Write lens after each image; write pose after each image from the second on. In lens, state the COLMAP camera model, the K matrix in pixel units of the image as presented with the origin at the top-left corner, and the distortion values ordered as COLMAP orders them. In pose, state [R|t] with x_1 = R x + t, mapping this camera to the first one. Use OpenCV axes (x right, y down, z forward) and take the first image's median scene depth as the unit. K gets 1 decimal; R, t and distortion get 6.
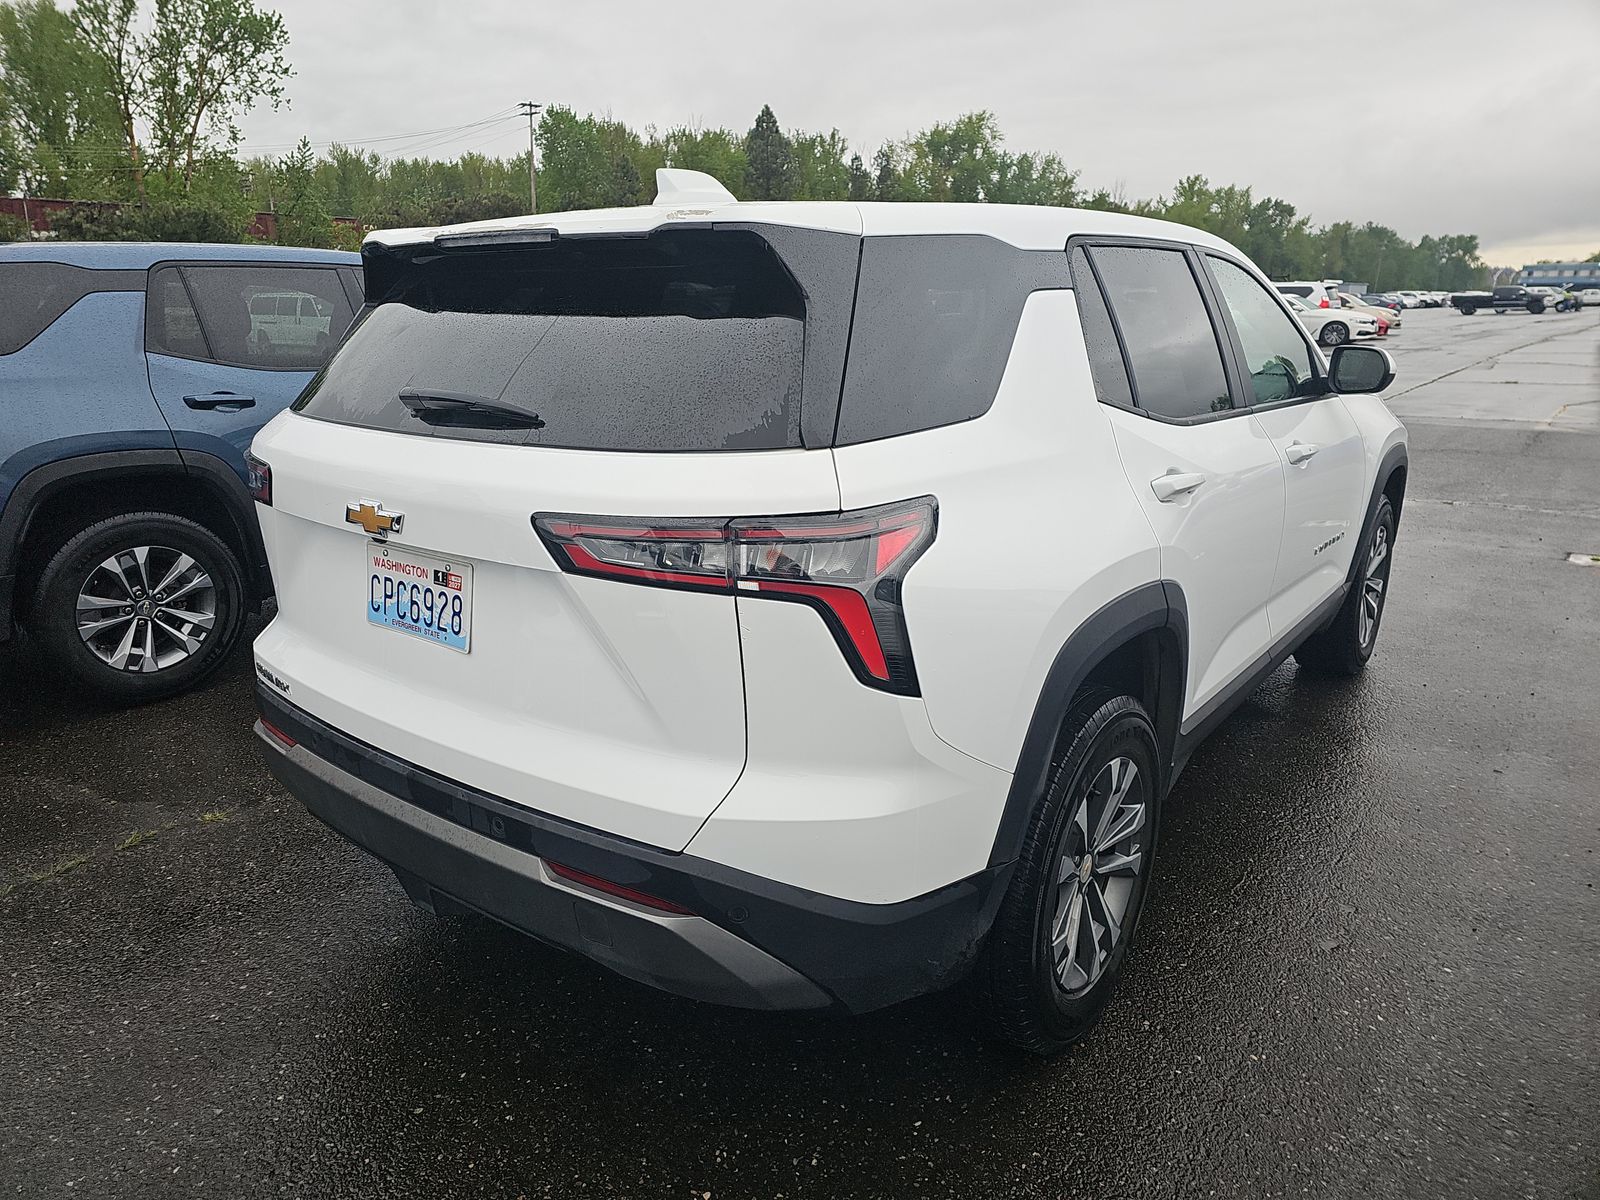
lens RADIAL K [[1084.2, 0, 792.2], [0, 1084.2, 604.5], [0, 0, 1]] dist [0.022853, -0.002276]
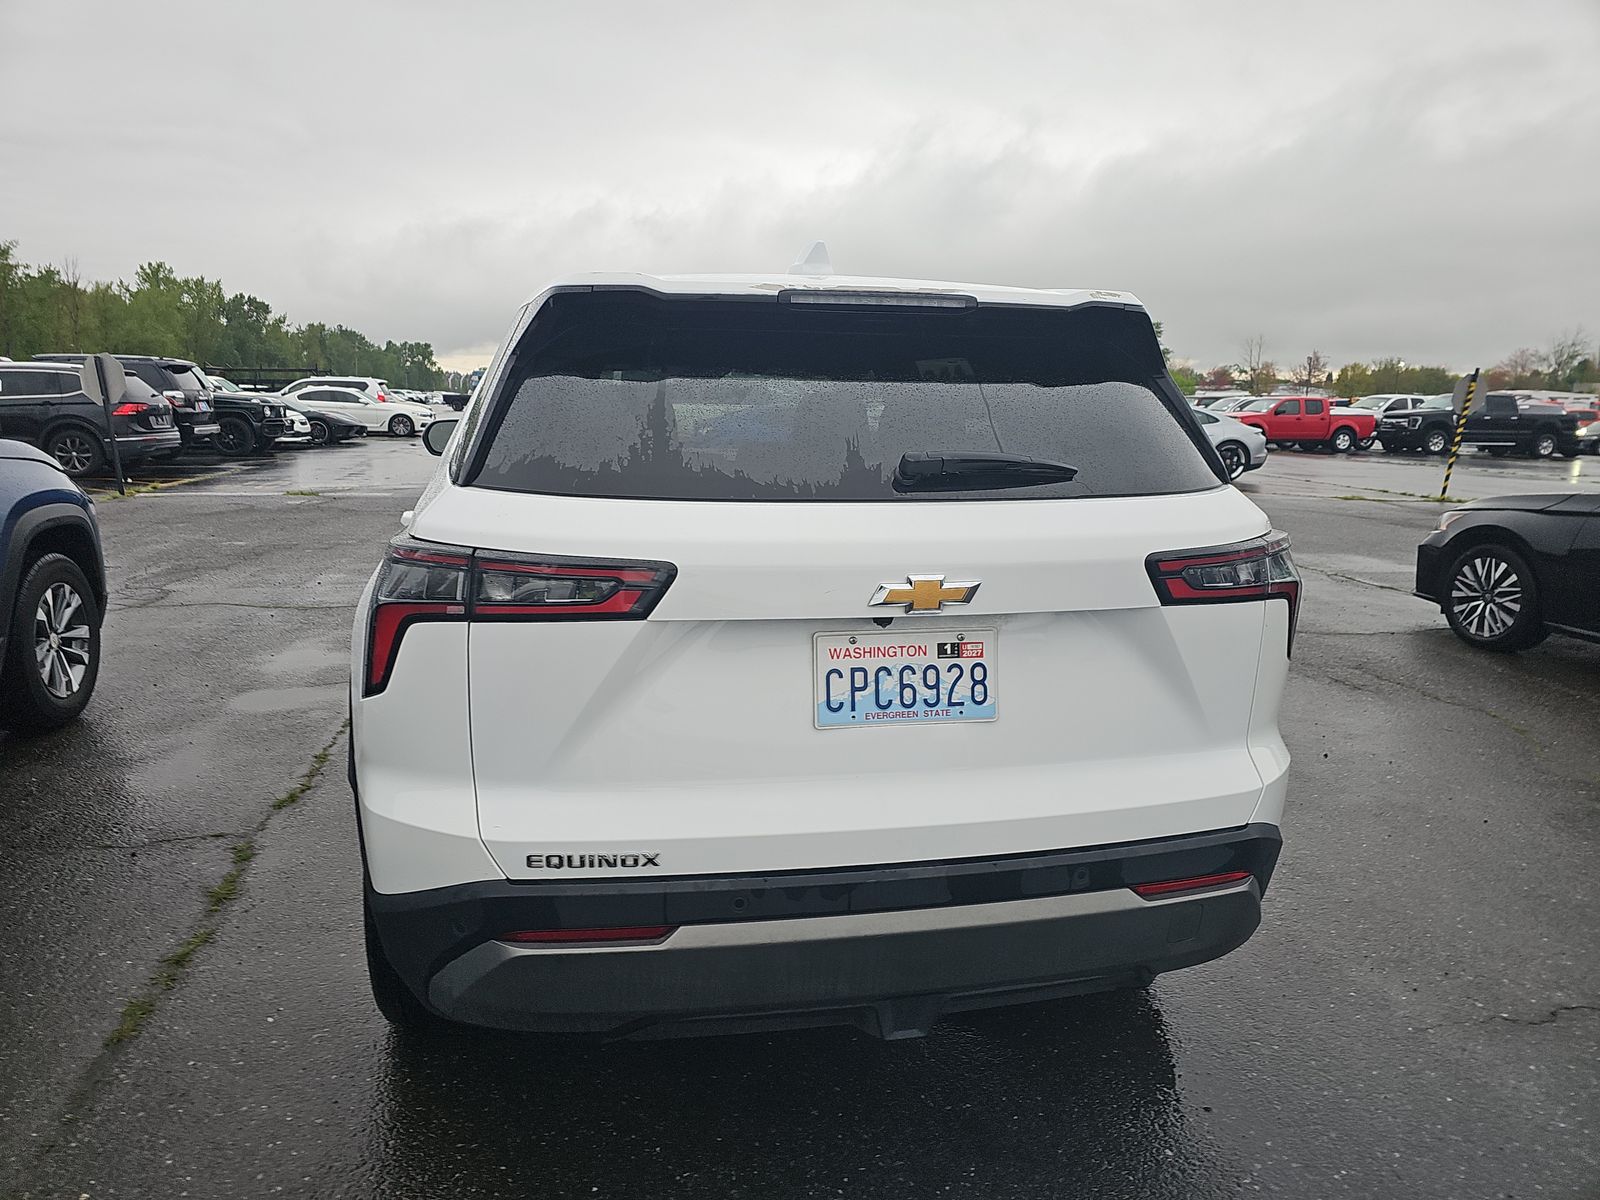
lens RADIAL K [[1084.2, 0, 796.5], [0, 1084.2, 596.3], [0, 0, 1]] dist [0.022853, -0.002276]
pose [[0.638069, -0.123037, 0.760086, -0.164361], [0.190918, 0.981605, -0.001375, -0.013848], [-0.745935, 0.145992, 0.649821, 0.071546]]
